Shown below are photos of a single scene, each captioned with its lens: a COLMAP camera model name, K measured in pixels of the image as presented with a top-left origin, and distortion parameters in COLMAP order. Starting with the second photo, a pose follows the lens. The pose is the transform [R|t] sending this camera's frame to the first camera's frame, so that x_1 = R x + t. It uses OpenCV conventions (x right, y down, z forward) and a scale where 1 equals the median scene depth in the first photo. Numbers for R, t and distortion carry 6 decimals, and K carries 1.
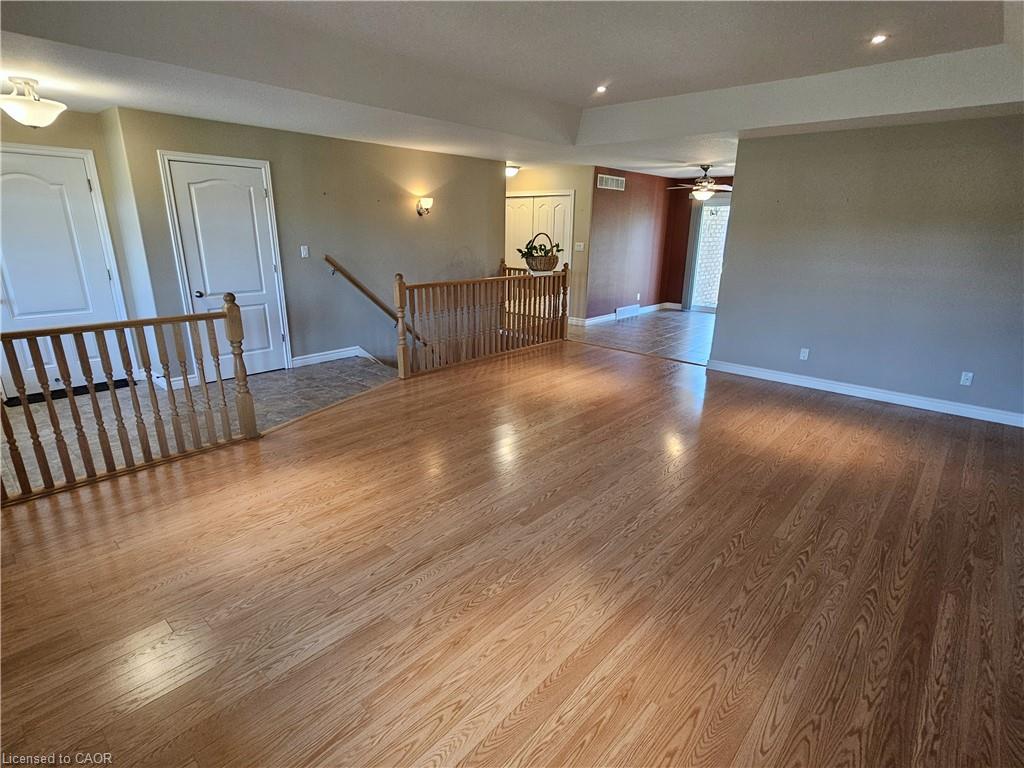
lens RADIAL K [[524.9, 0, 511.4], [0, 524.9, 391.5], [0, 0, 1]] dist [0.001133, -0.001211]
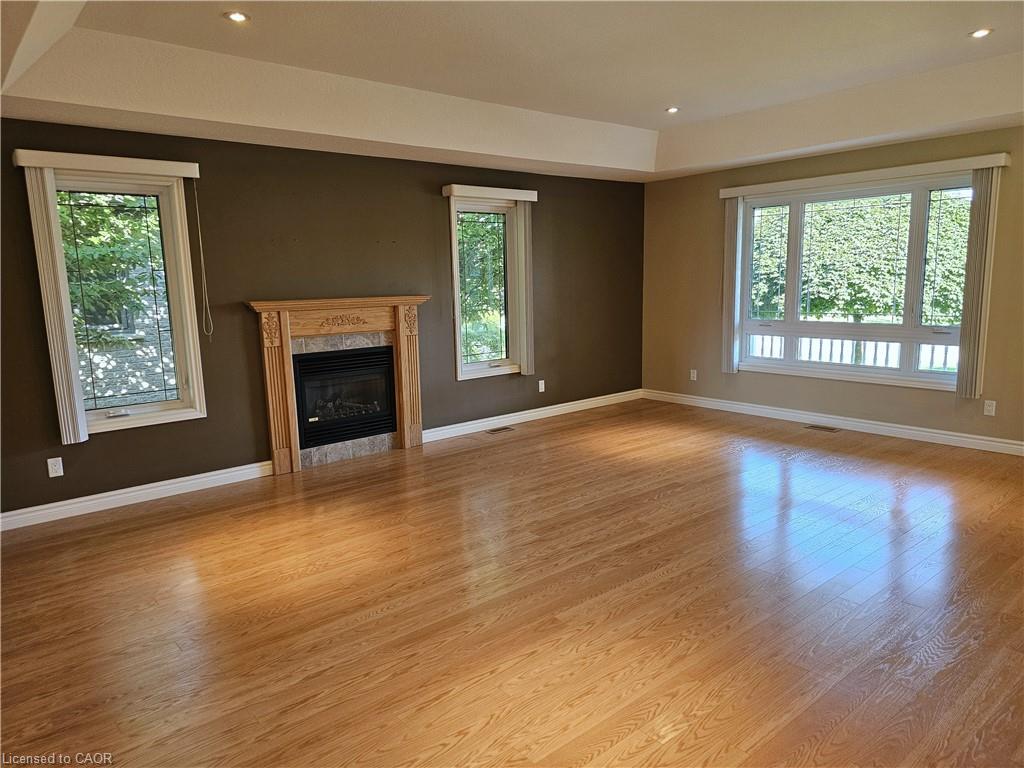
lens RADIAL K [[683.1, 0, 505.3], [0, 683.1, 383.5], [0, 0, 1]] dist [0.066106, -0.061223]
pose [[-0.989598, -0.013391, 0.143239, 0.103994], [0.052545, 0.893226, 0.446527, -0.386548], [-0.133924, 0.449408, -0.883231, 1.276237]]
